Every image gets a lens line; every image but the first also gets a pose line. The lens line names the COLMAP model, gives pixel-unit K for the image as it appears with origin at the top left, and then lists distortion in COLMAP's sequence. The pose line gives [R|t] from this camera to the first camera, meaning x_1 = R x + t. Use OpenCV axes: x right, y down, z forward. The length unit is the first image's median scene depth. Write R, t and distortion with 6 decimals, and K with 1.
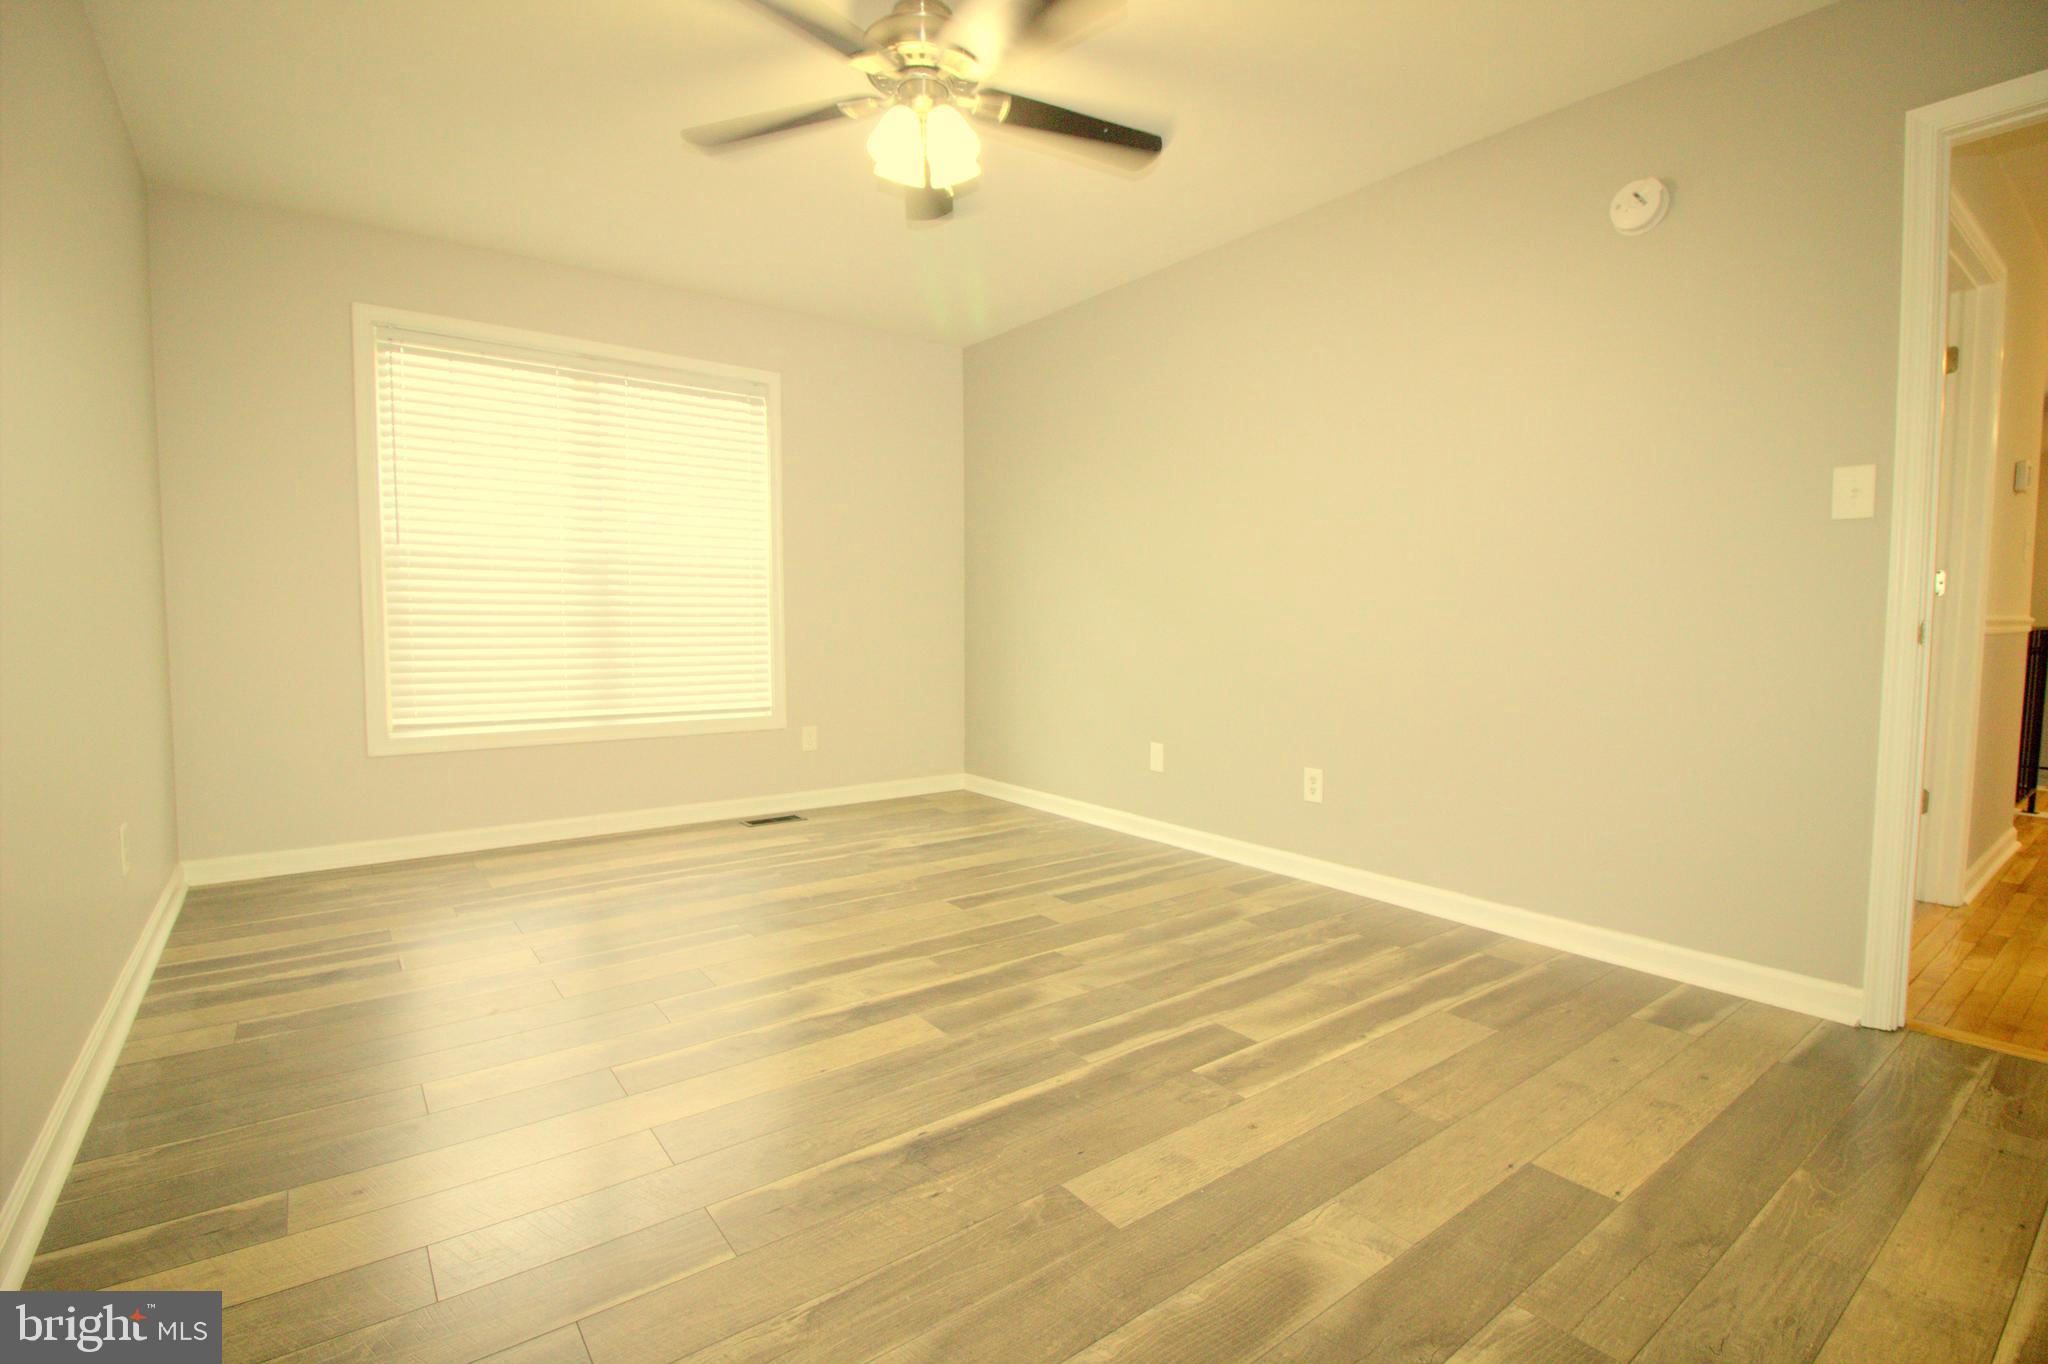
lens RADIAL K [[947.0, 0, 1042.2], [0, 947.0, 677.4], [0, 0, 1]] dist [-0.000037, -0.011290]
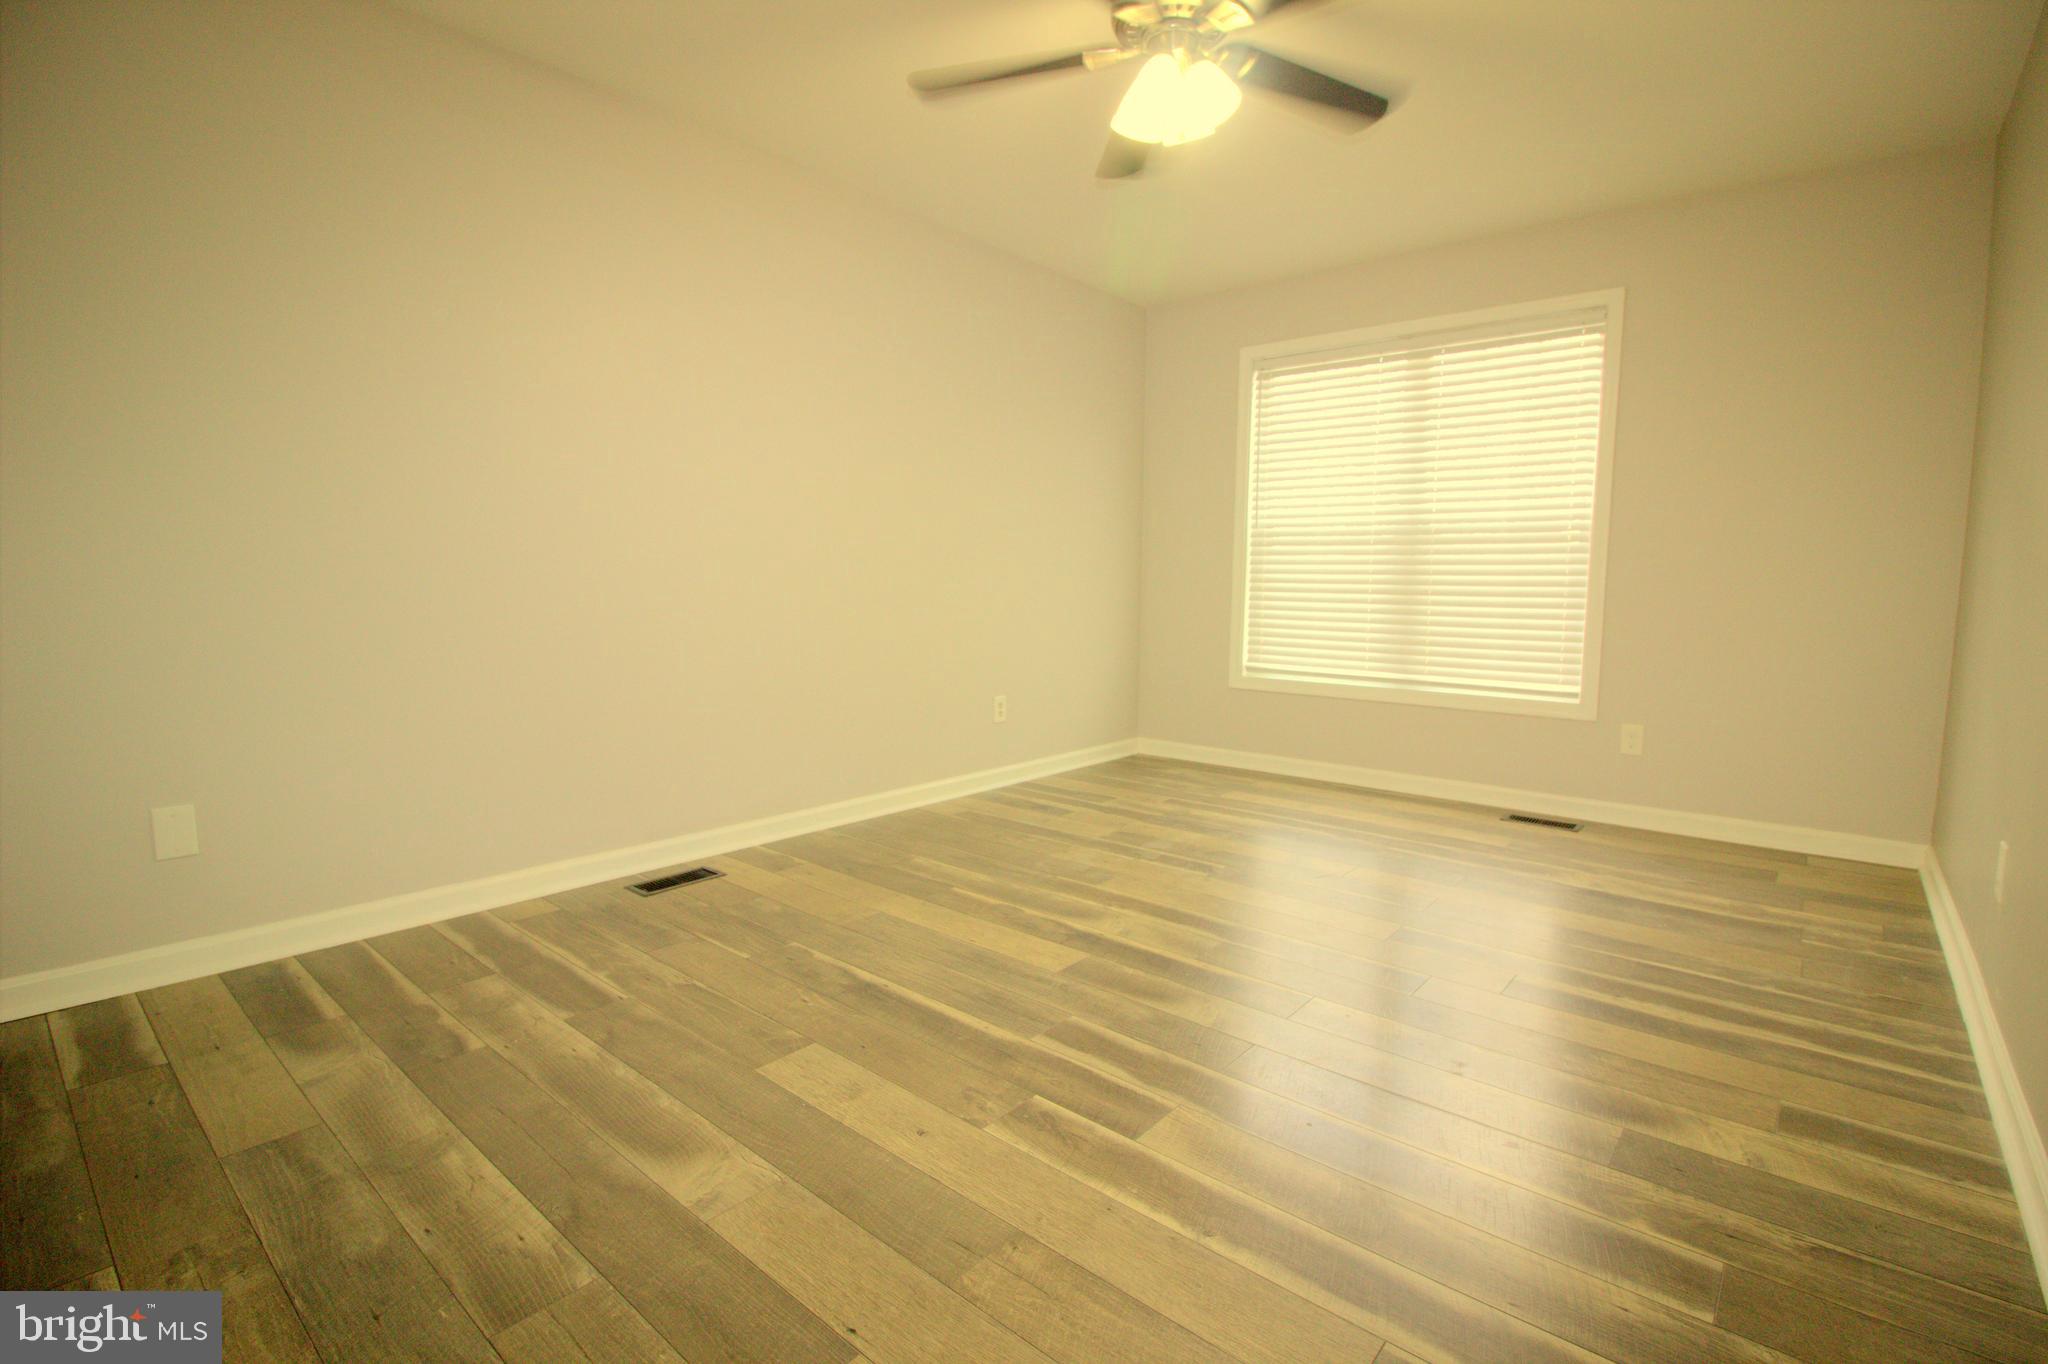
lens RADIAL K [[947.0, 0, 1042.2], [0, 947.0, 677.4], [0, 0, 1]] dist [-0.000037, -0.011290]
pose [[0.212363, 0.099135, -0.972149, 0.855765], [-0.069121, 0.993873, 0.086251, -0.045360], [0.974743, 0.048879, 0.217914, 0.687941]]
